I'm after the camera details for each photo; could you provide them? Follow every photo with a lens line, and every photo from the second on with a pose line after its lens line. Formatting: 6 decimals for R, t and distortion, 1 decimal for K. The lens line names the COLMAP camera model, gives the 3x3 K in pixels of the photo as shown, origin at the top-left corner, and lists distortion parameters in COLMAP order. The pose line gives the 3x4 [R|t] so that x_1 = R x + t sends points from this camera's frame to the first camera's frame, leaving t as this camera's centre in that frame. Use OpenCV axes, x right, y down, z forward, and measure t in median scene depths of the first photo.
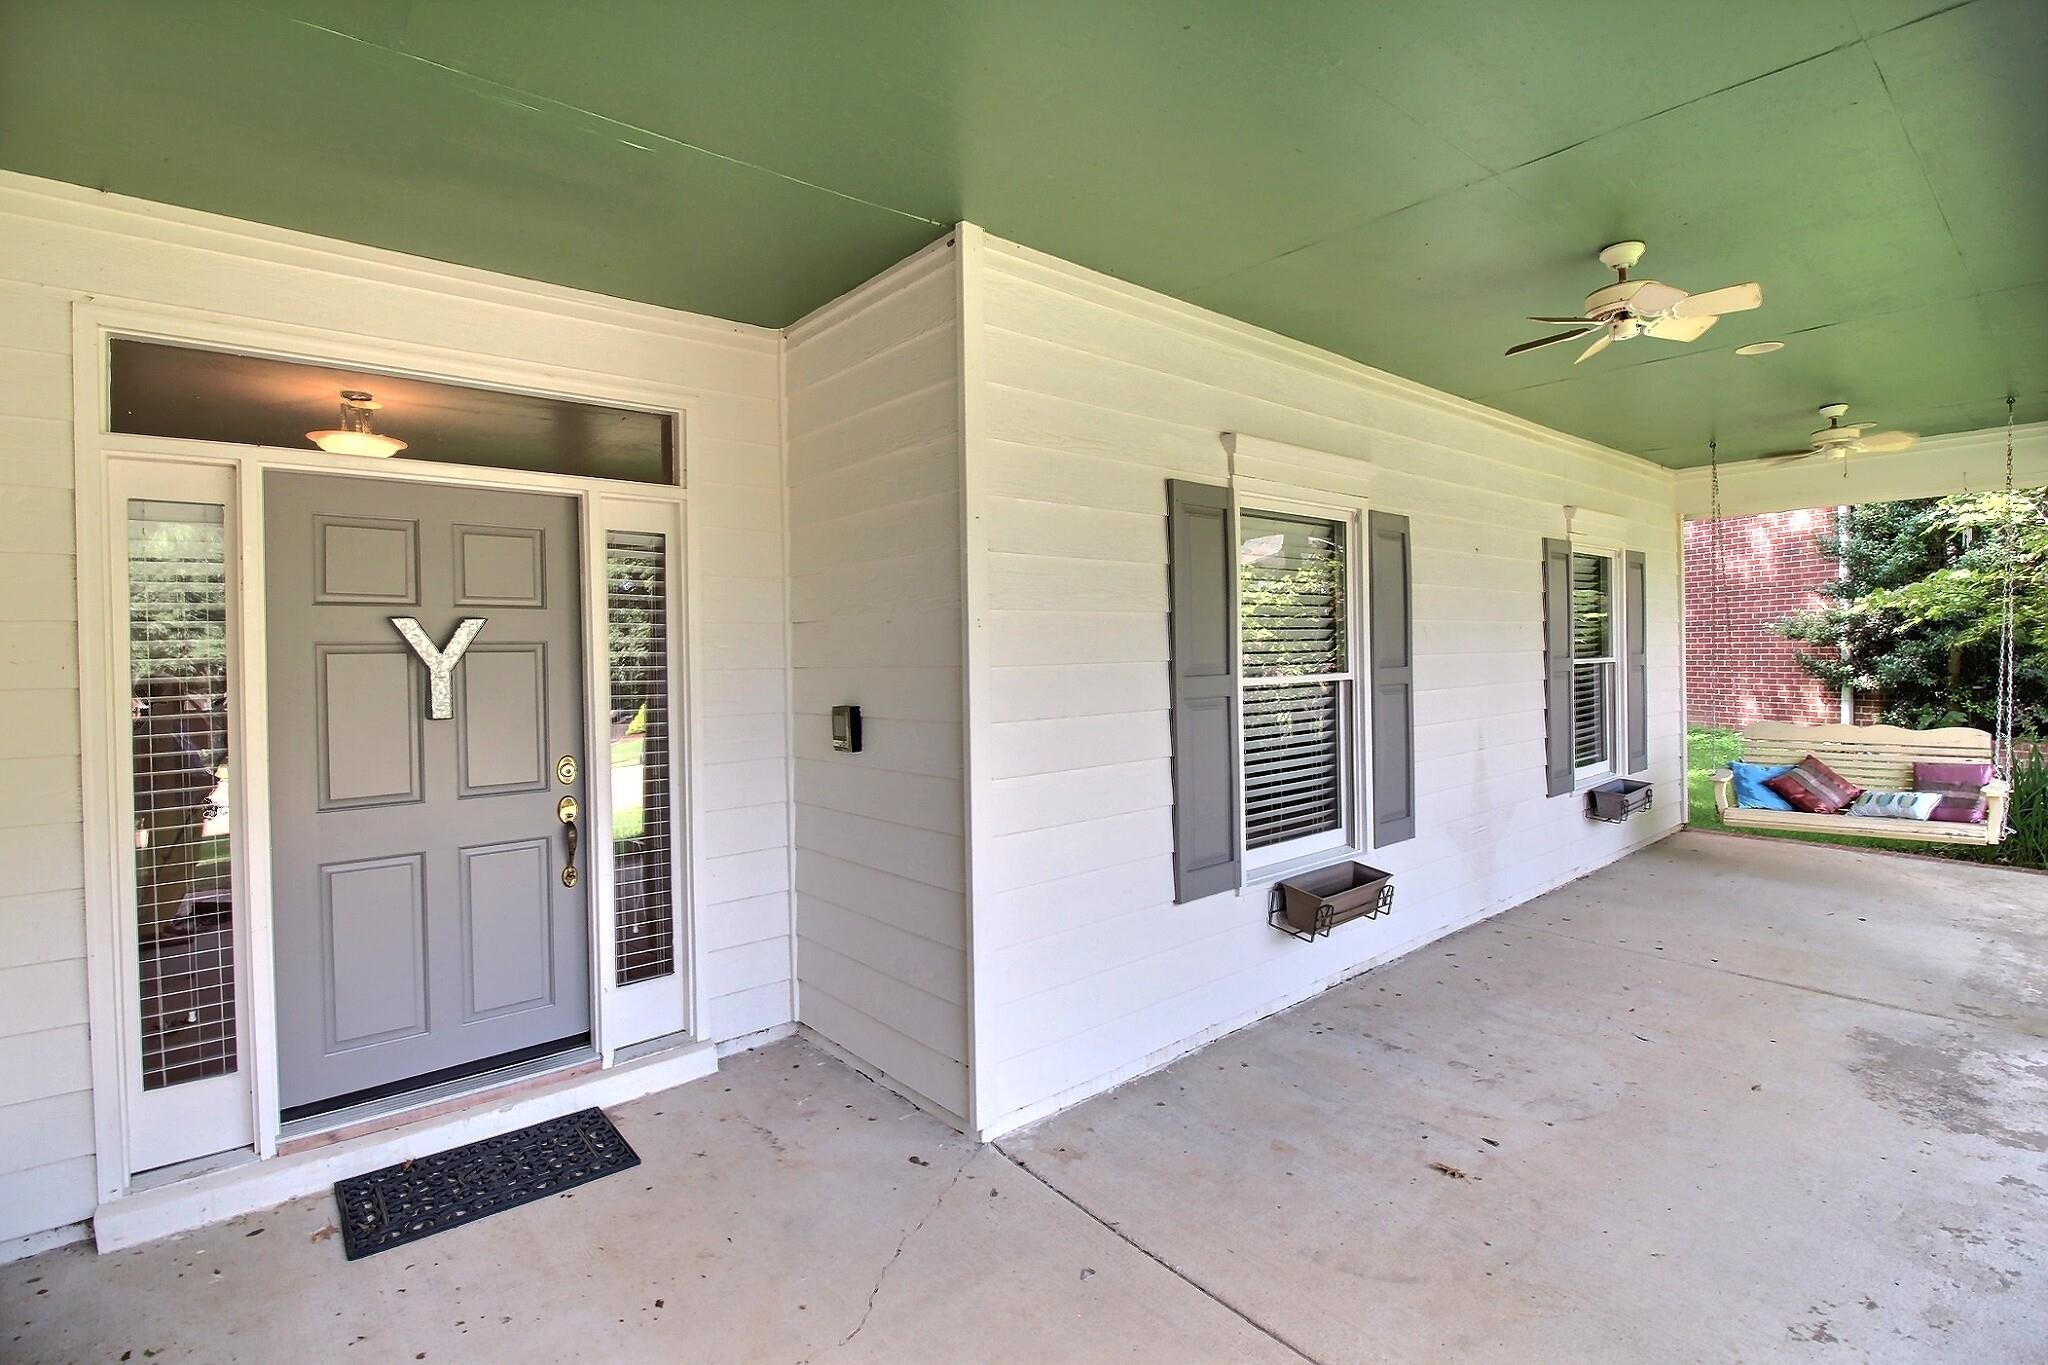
lens RADIAL K [[967.7, 0, 1029.6], [0, 967.7, 665.6], [0, 0, 1]] dist [-0.012777, -0.001136]
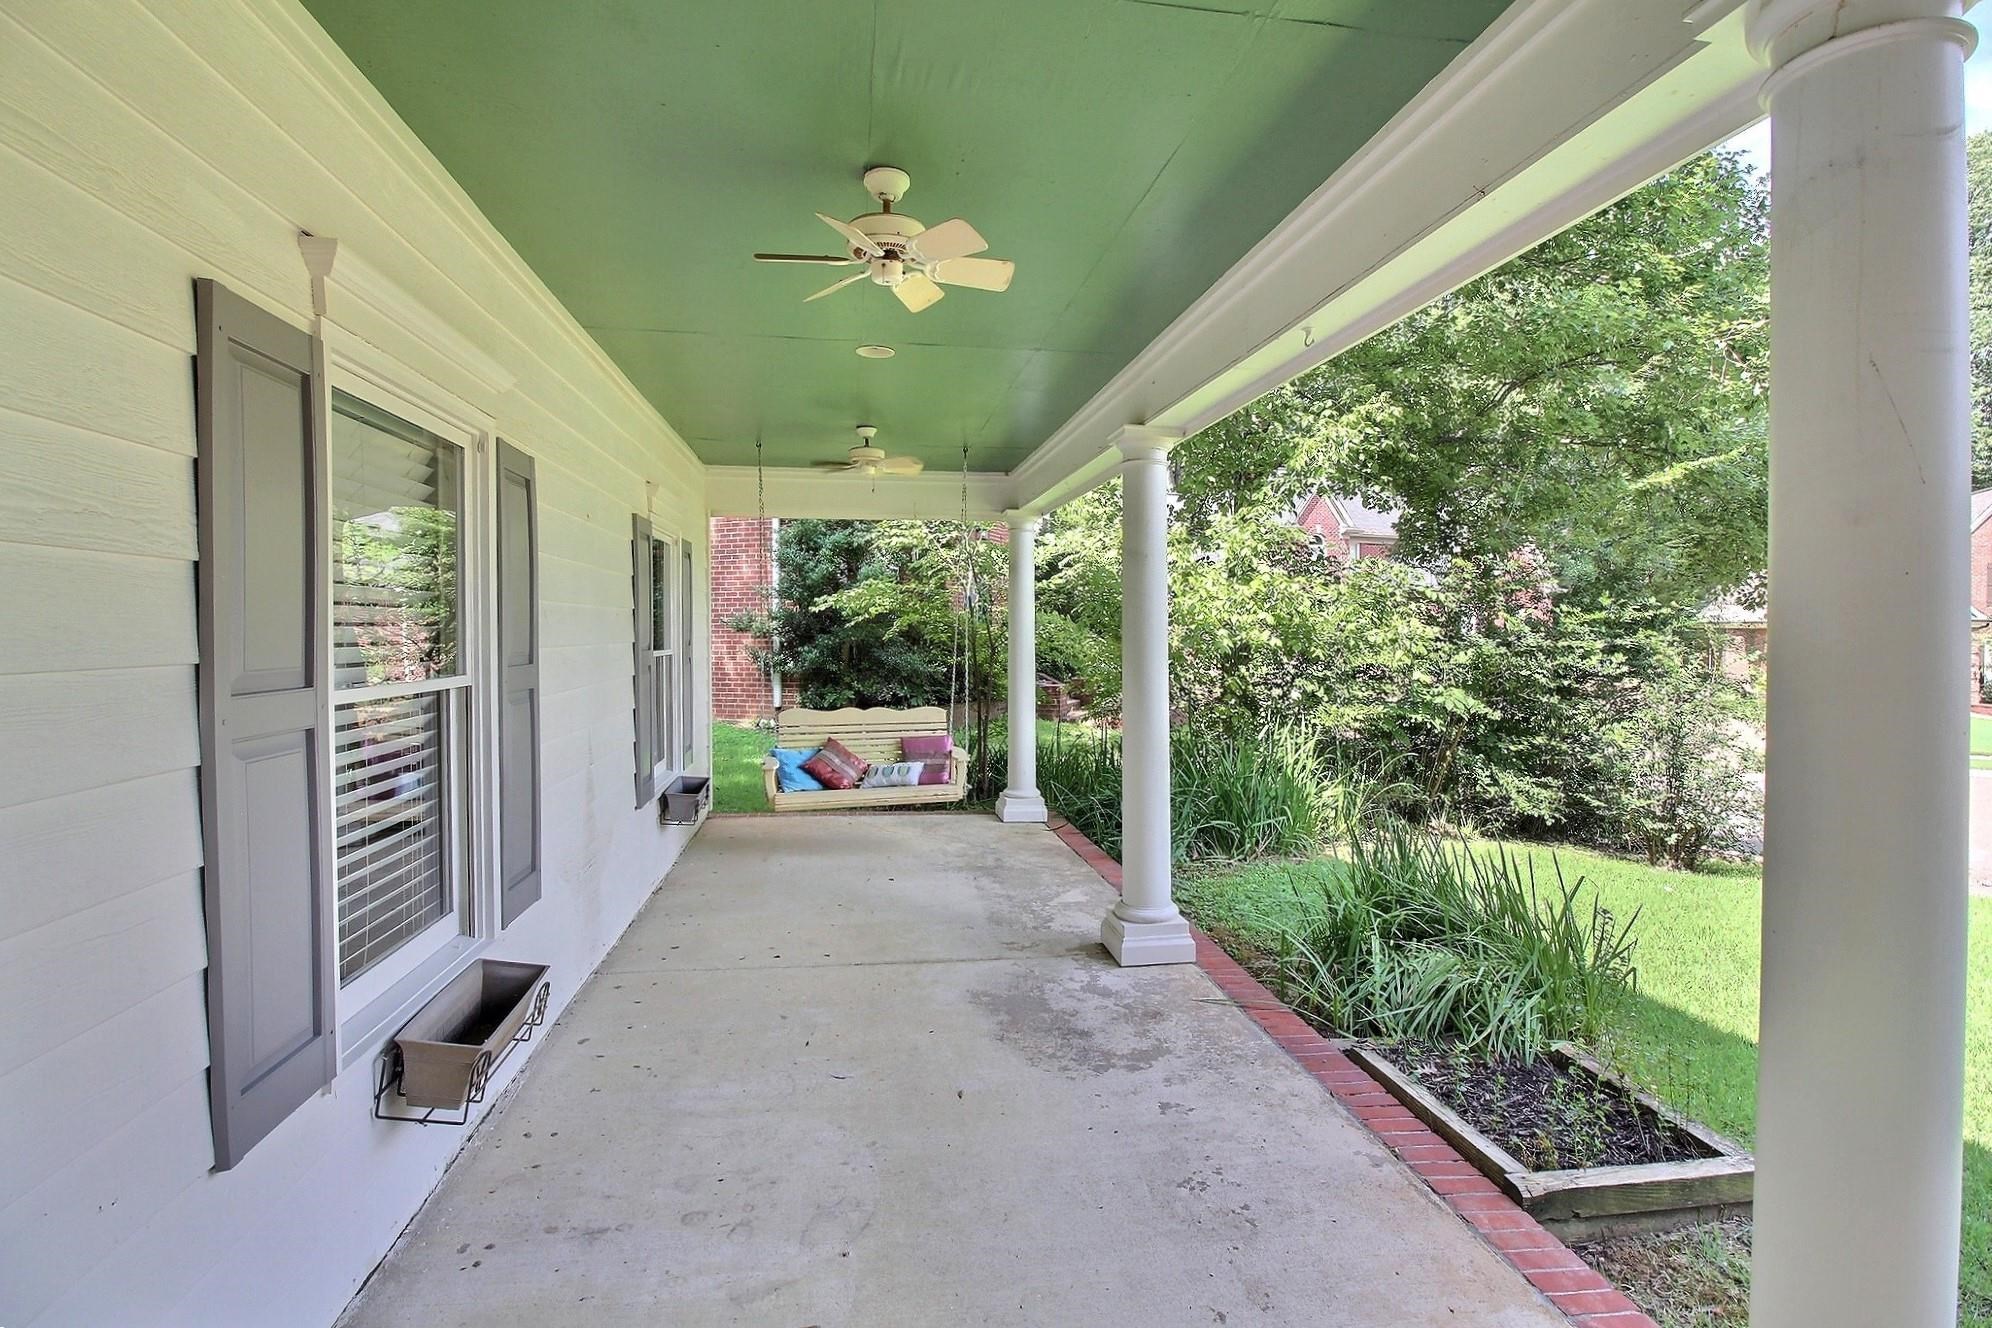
lens RADIAL K [[941.3, 0, 1001.4], [0, 941.3, 647.5], [0, 0, 1]] dist [-0.012777, -0.001136]
pose [[0.514269, 0.002891, 0.857624, -0.032965], [0.000910, 0.999992, -0.003917, -0.009041], [-0.857628, 0.002795, 0.514262, 0.350736]]
